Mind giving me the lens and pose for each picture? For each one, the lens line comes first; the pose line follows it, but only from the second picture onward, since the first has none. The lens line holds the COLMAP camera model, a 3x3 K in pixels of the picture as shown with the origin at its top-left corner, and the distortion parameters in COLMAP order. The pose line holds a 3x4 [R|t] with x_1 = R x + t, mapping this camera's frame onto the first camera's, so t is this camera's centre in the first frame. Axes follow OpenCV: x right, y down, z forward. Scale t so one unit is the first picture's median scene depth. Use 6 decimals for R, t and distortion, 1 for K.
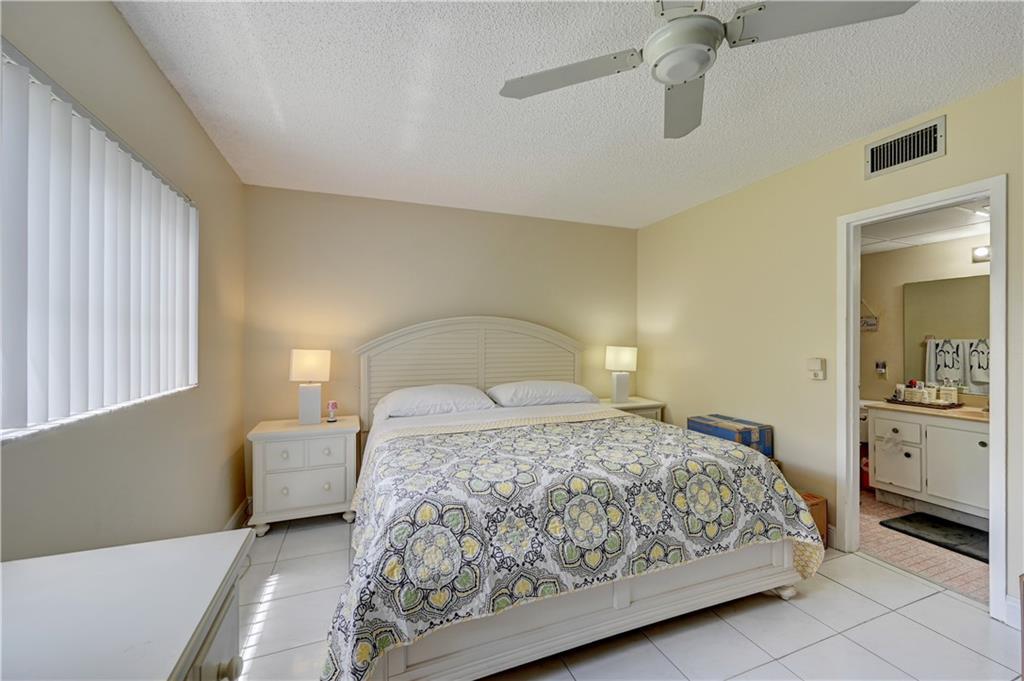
lens RADIAL K [[409.0, 0, 526.2], [0, 409.0, 341.2], [0, 0, 1]] dist [0.001117, 0.000171]
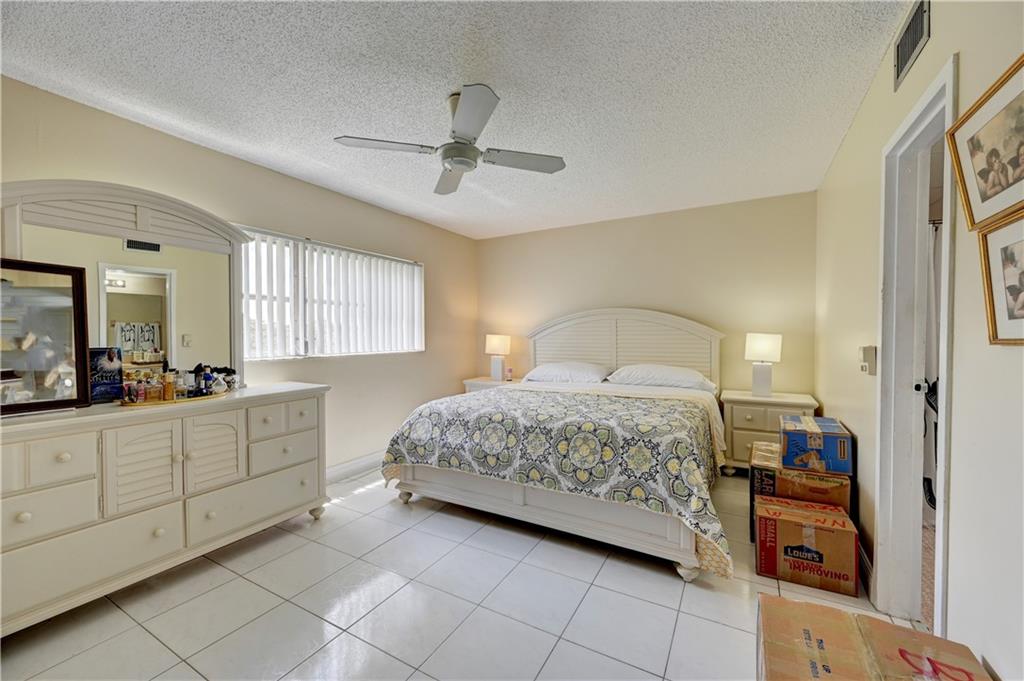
lens RADIAL K [[409.0, 0, 526.2], [0, 409.0, 341.2], [0, 0, 1]] dist [0.001117, 0.000171]
pose [[0.635212, 0.012745, -0.772232, 1.429845], [0.002609, 0.999823, 0.018647, 0.027939], [0.772333, -0.013860, 0.635067, 0.083164]]
